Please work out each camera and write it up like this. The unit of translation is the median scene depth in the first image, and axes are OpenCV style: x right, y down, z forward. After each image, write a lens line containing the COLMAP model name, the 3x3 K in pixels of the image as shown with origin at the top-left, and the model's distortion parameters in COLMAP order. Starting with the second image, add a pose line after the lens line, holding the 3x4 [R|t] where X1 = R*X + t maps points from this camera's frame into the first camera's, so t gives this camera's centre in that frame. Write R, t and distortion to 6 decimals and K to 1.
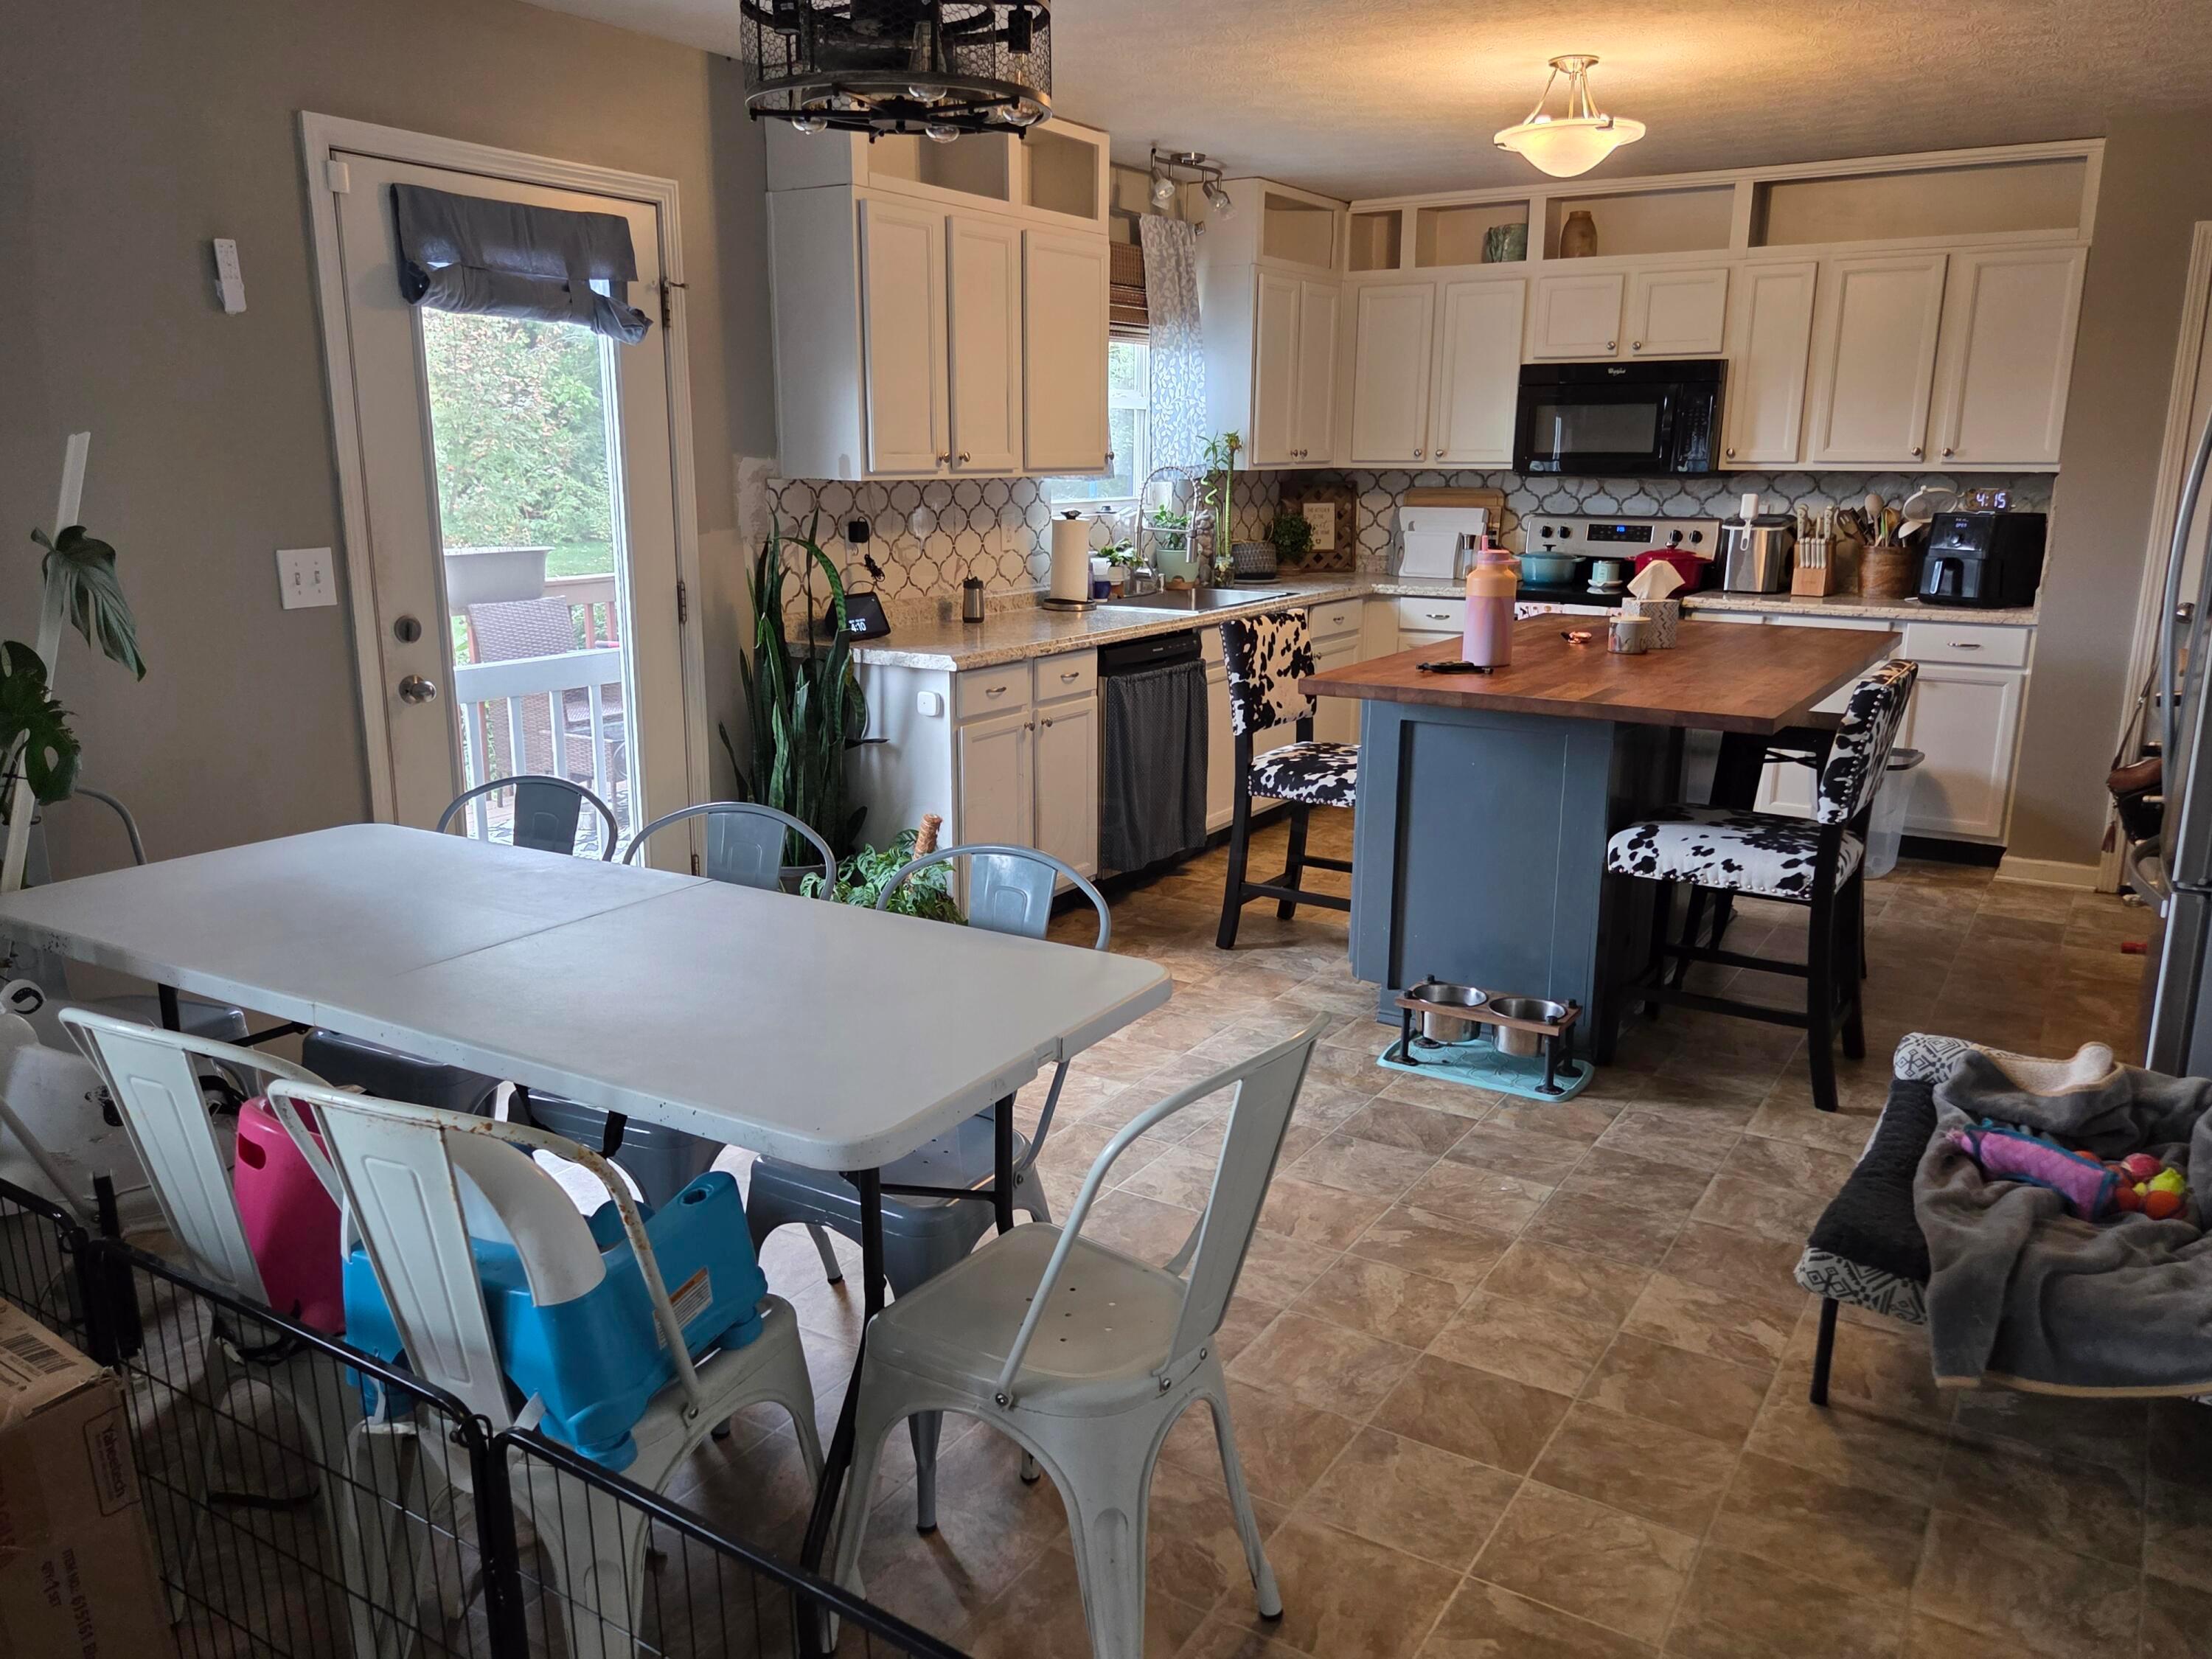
lens RADIAL K [[1648.7, 0, 1106.0], [0, 1648.7, 829.5], [0, 0, 1]] dist [0.065941, -0.070553]
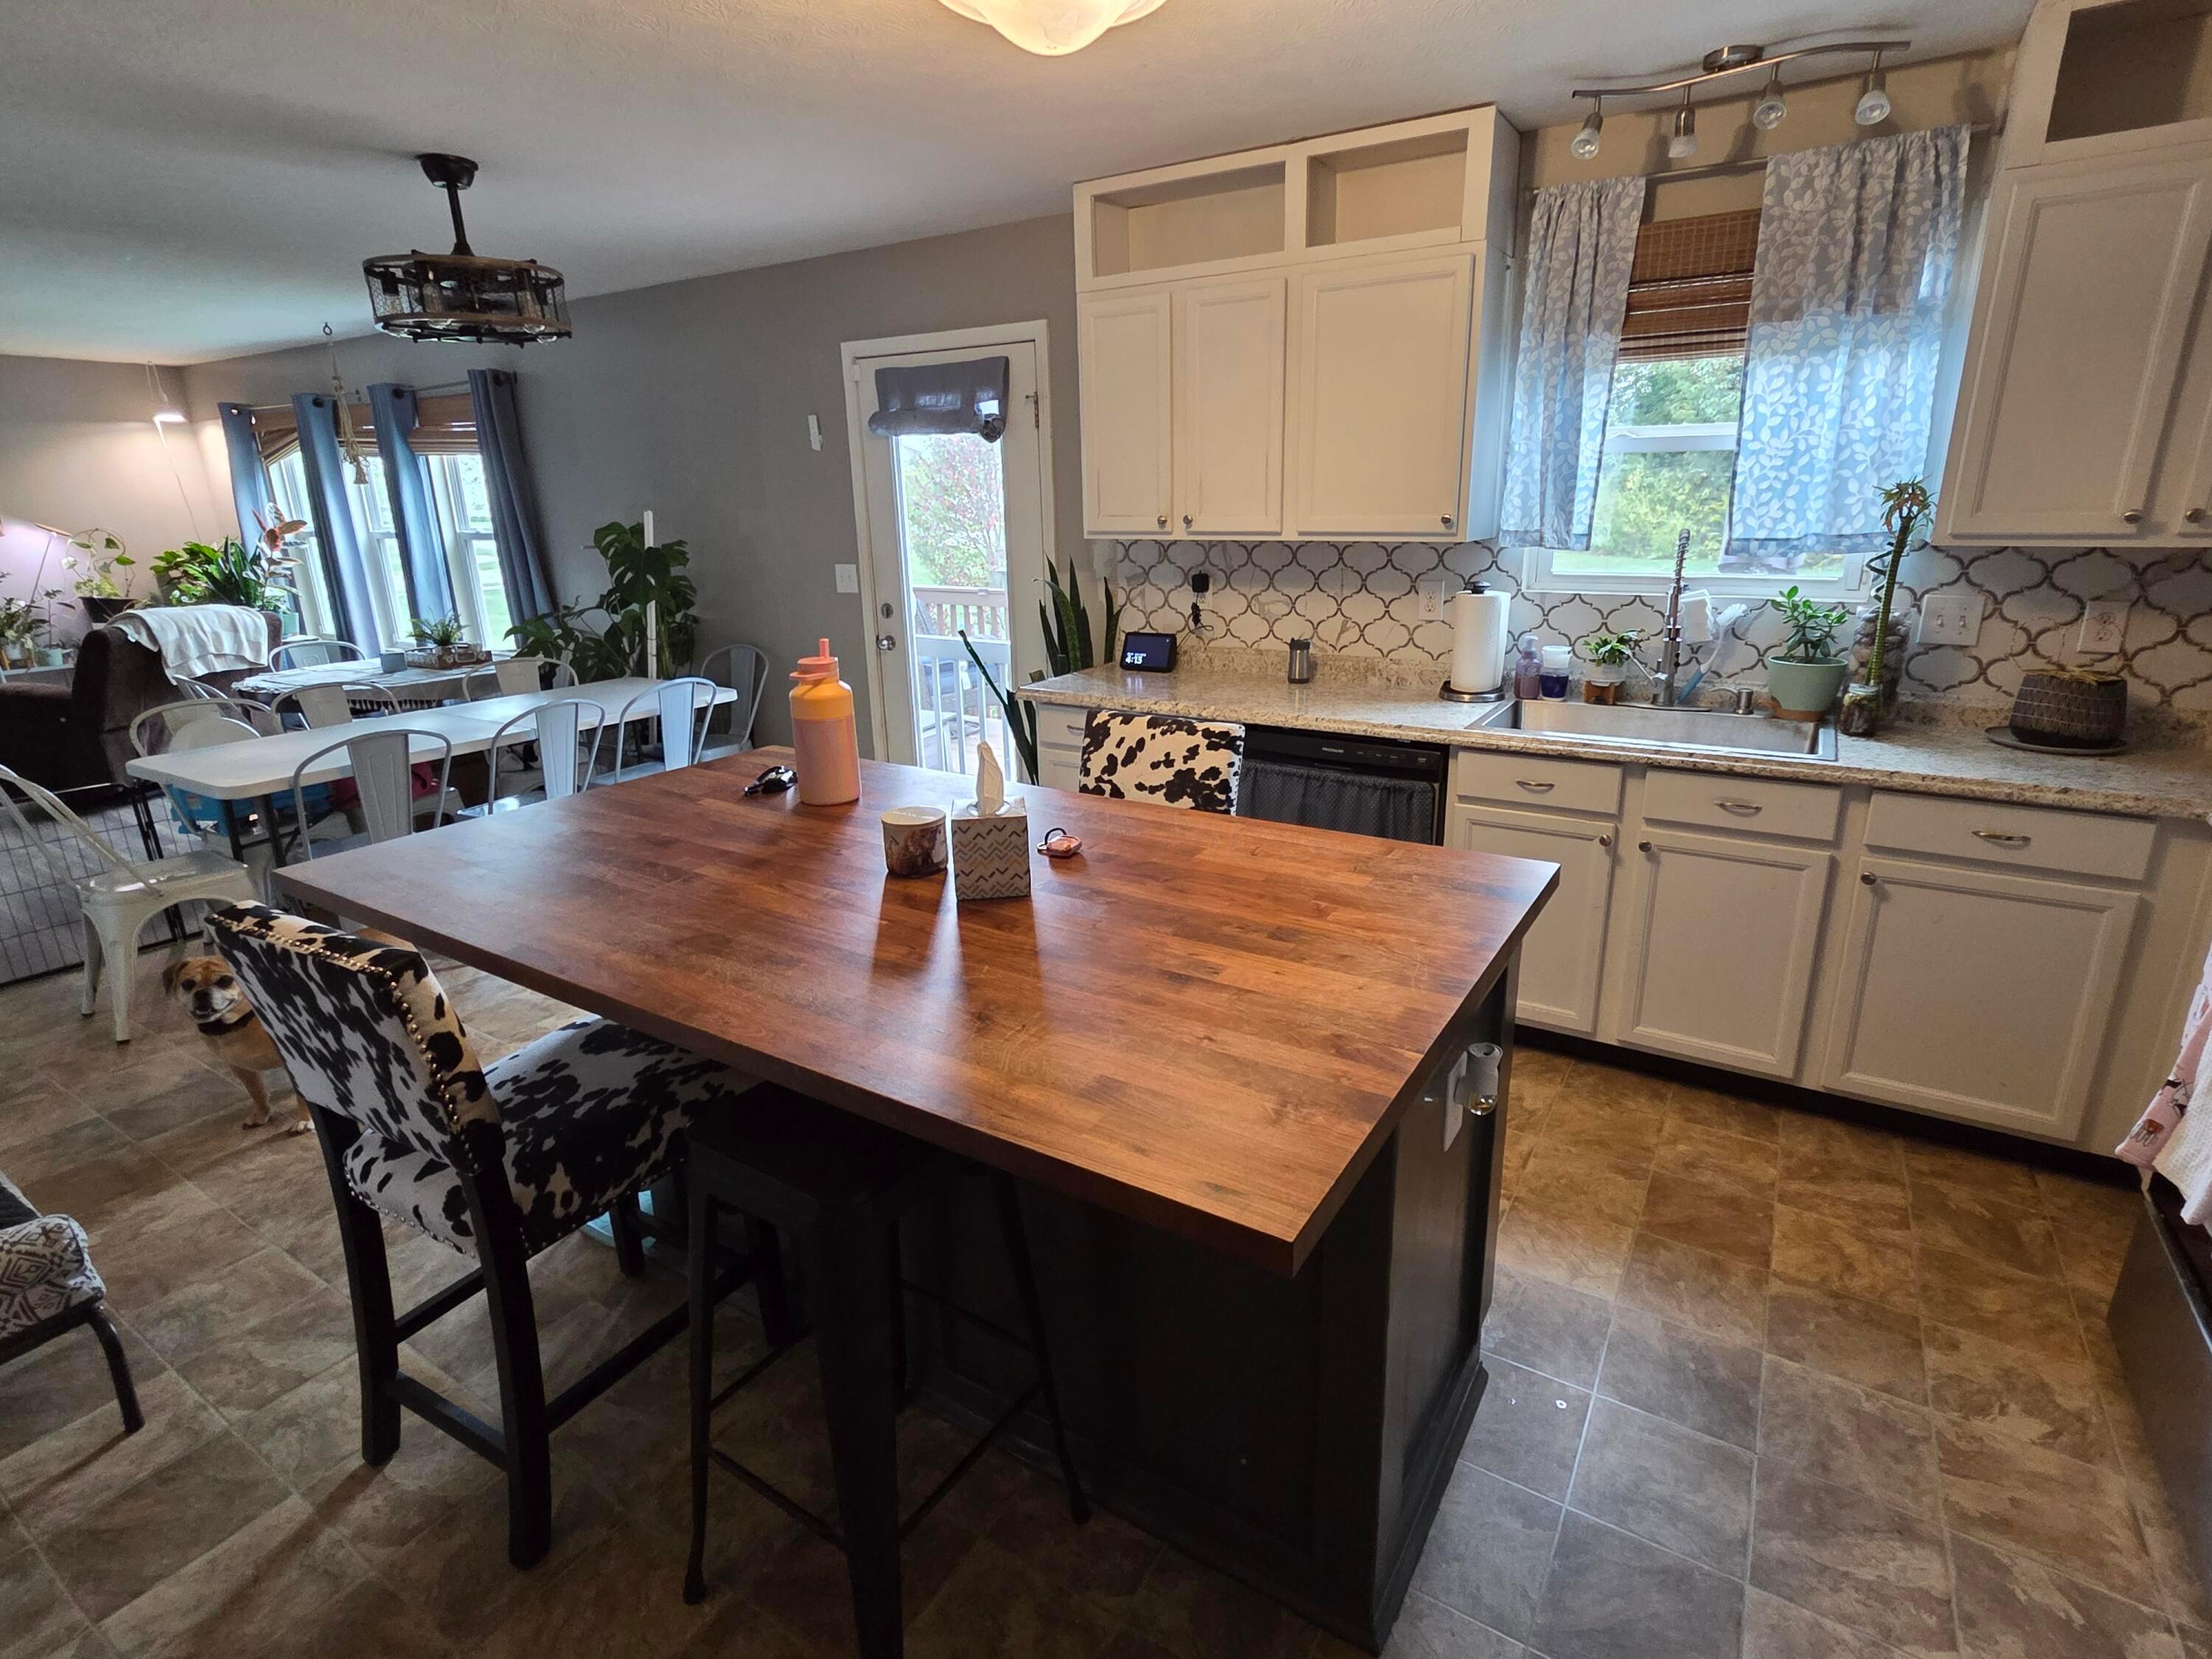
lens RADIAL K [[1079.7, 0, 1150.2], [0, 1079.7, 807.7], [0, 0, 1]] dist [0.006970, 0.000823]
pose [[0.013523, 0.277806, -0.960542, 0.638677], [-0.210356, 0.939922, 0.268881, -0.234007], [0.977531, 0.198420, 0.071149, 0.966594]]
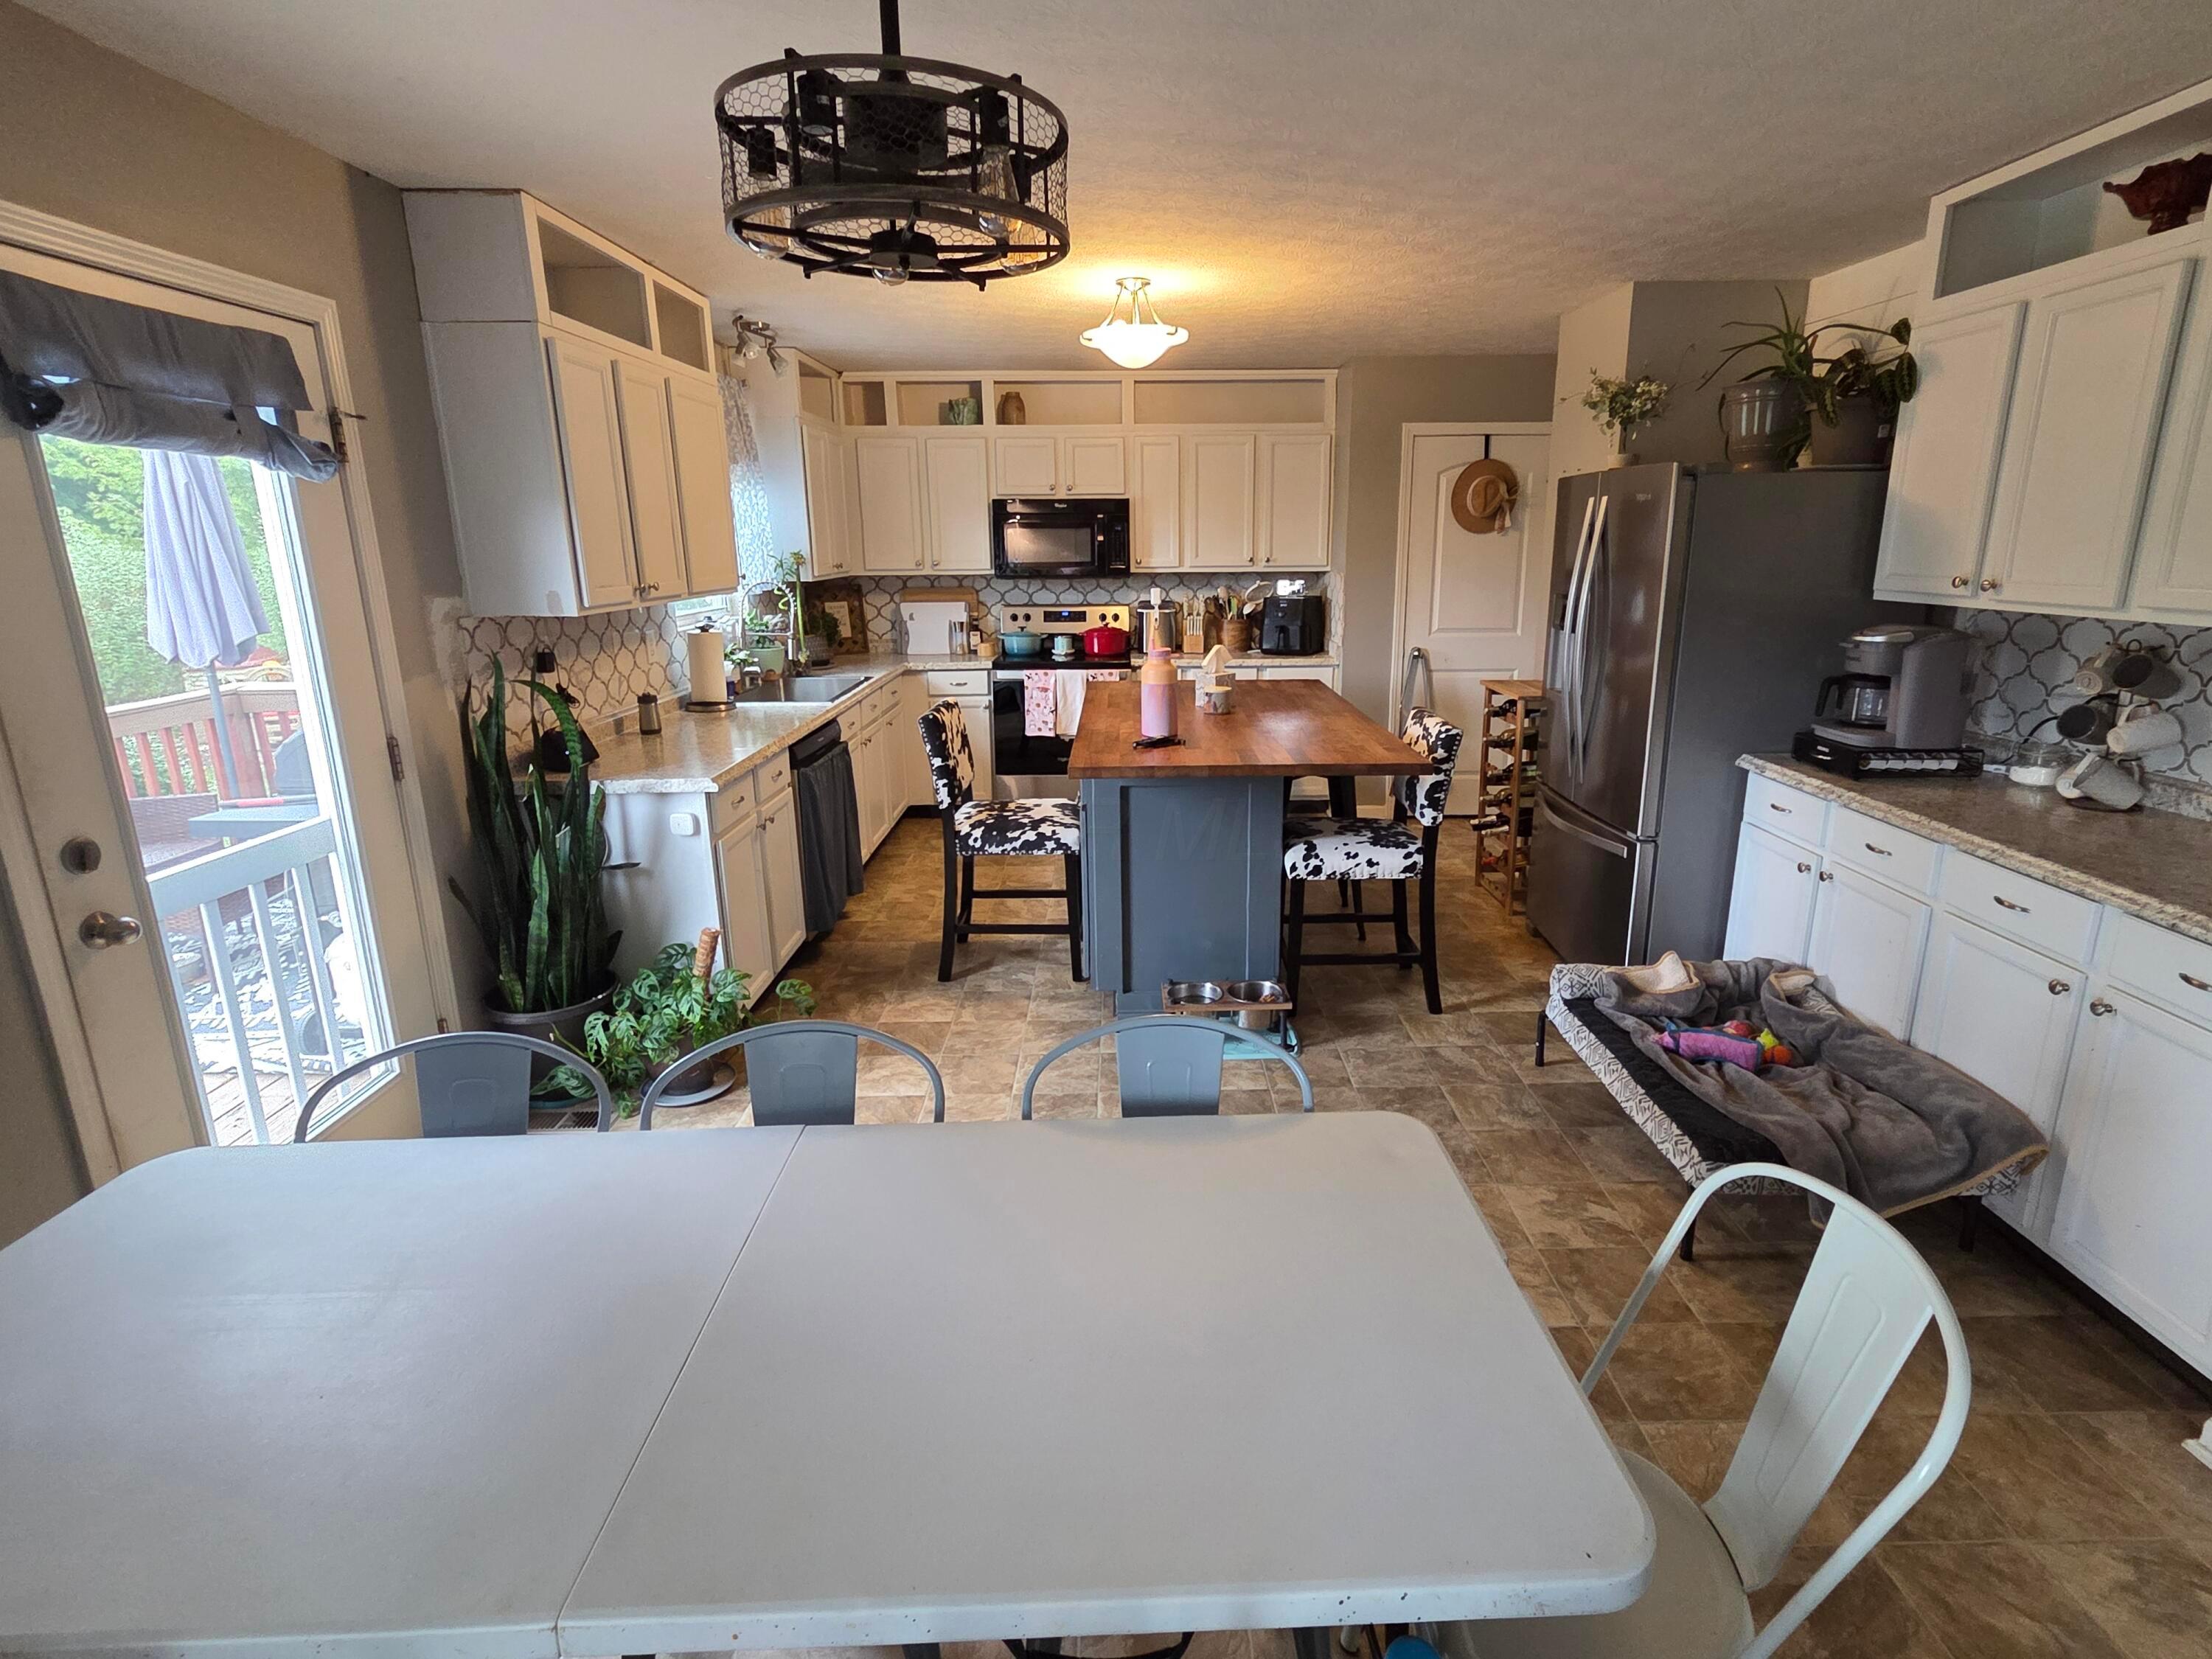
lens RADIAL K [[1071.0, 0, 1147.0], [0, 1071.0, 799.5], [0, 0, 1]] dist [-0.001400, -0.000389]
pose [[0.835914, -0.140463, 0.530582, -0.206429], [0.134807, 0.989629, 0.049605, -0.080554], [-0.532047, 0.030060, 0.846181, 0.249936]]
